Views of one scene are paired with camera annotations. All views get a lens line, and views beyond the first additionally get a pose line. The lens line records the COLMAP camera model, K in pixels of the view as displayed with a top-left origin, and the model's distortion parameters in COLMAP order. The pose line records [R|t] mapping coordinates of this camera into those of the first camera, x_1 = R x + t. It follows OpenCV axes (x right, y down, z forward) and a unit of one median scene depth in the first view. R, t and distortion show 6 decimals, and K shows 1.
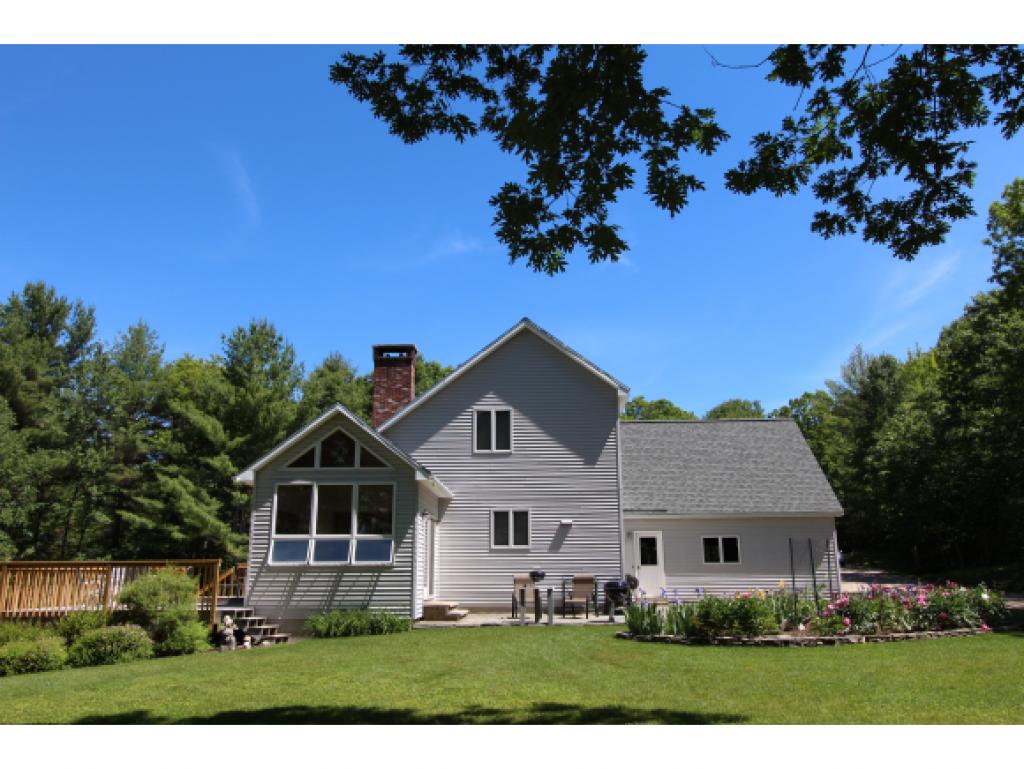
lens RADIAL K [[788.5, 0, 529.5], [0, 788.5, 380.2], [0, 0, 1]] dist [0.002701, -0.001955]
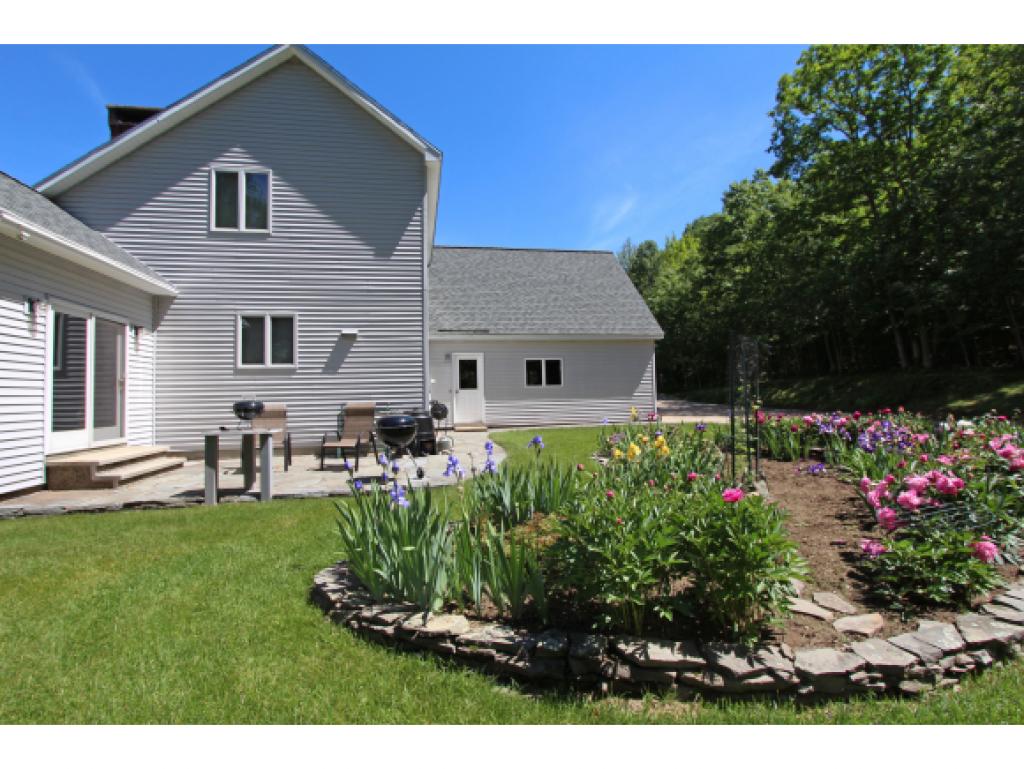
lens RADIAL K [[487.5, 0, 514.4], [0, 487.5, 378.5], [0, 0, 1]] dist [0.000227, -0.000059]
pose [[0.977484, -0.003344, 0.210985, 0.096739], [-0.041164, 0.977642, 0.206210, 0.117985], [-0.206957, -0.210252, 0.955491, 0.511963]]
